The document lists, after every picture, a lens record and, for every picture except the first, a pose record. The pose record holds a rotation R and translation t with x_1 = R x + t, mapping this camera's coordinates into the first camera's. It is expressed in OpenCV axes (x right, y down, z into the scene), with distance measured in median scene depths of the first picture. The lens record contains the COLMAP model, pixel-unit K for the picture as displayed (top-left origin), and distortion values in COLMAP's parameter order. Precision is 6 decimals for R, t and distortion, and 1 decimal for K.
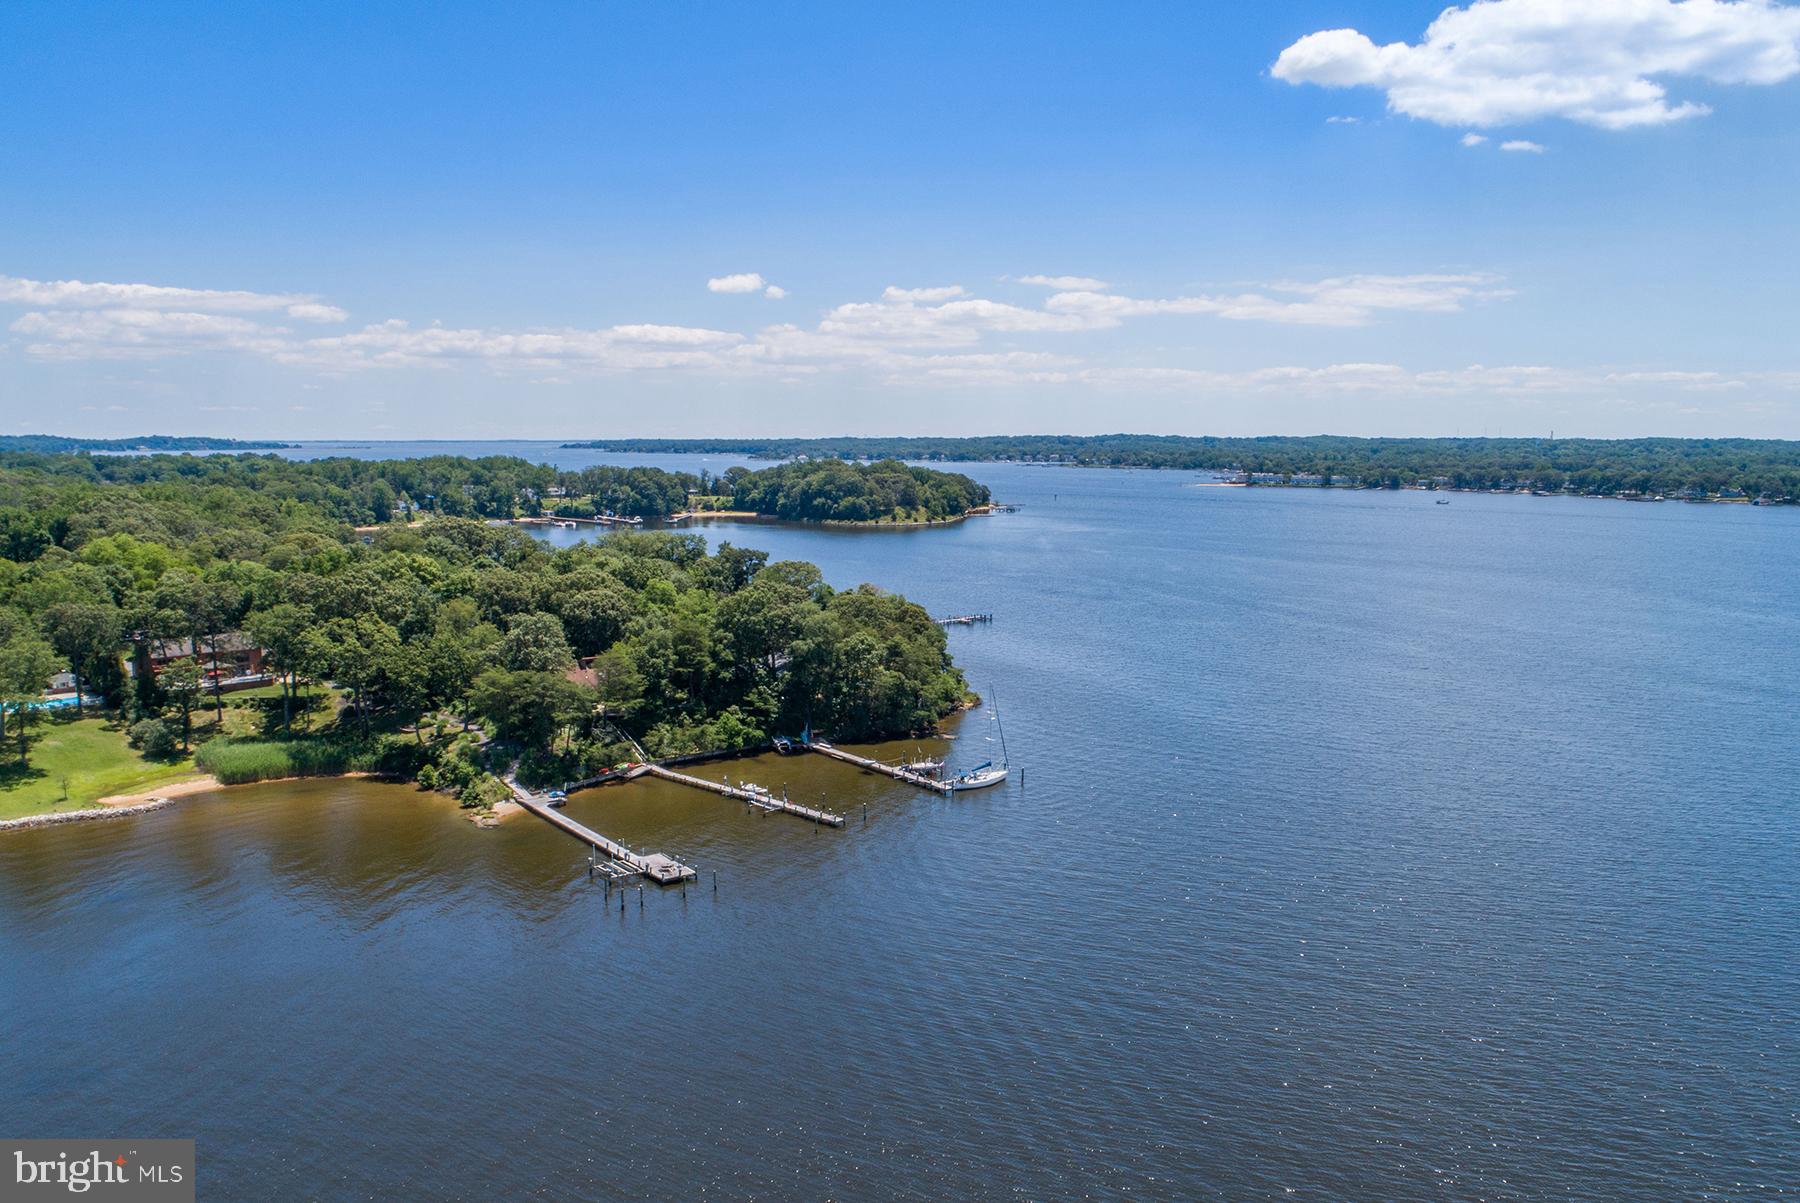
lens RADIAL K [[1300.0, 0, 899.1], [0, 1300.0, 601.4], [0, 0, 1]] dist [0.003571, -0.002812]
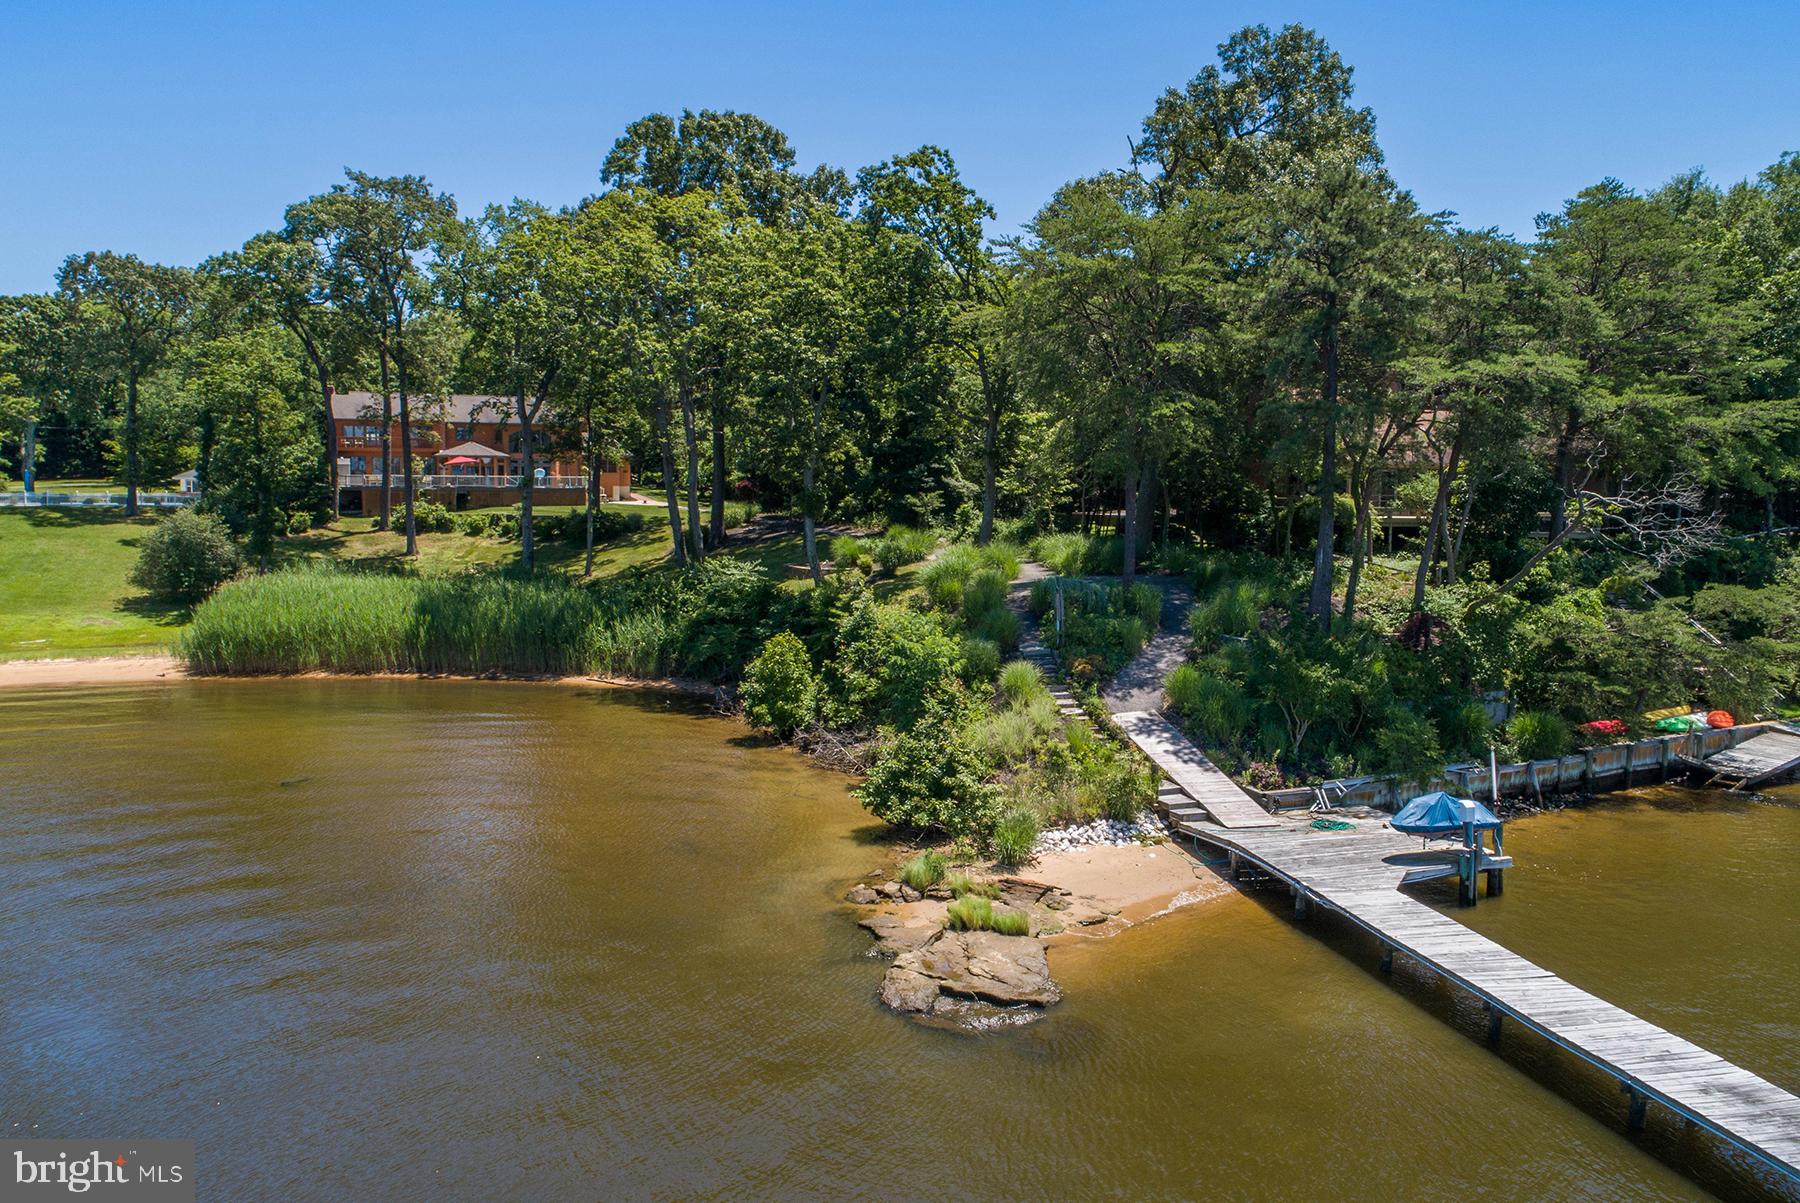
lens RADIAL K [[1300.0, 0, 901.8], [0, 1300.0, 602.4], [0, 0, 1]] dist [0.003571, -0.002812]
pose [[0.894289, 0.023654, -0.446863, -0.248000], [-0.043769, 0.998437, -0.034742, 0.129392], [0.445343, 0.050628, 0.893927, 0.821004]]
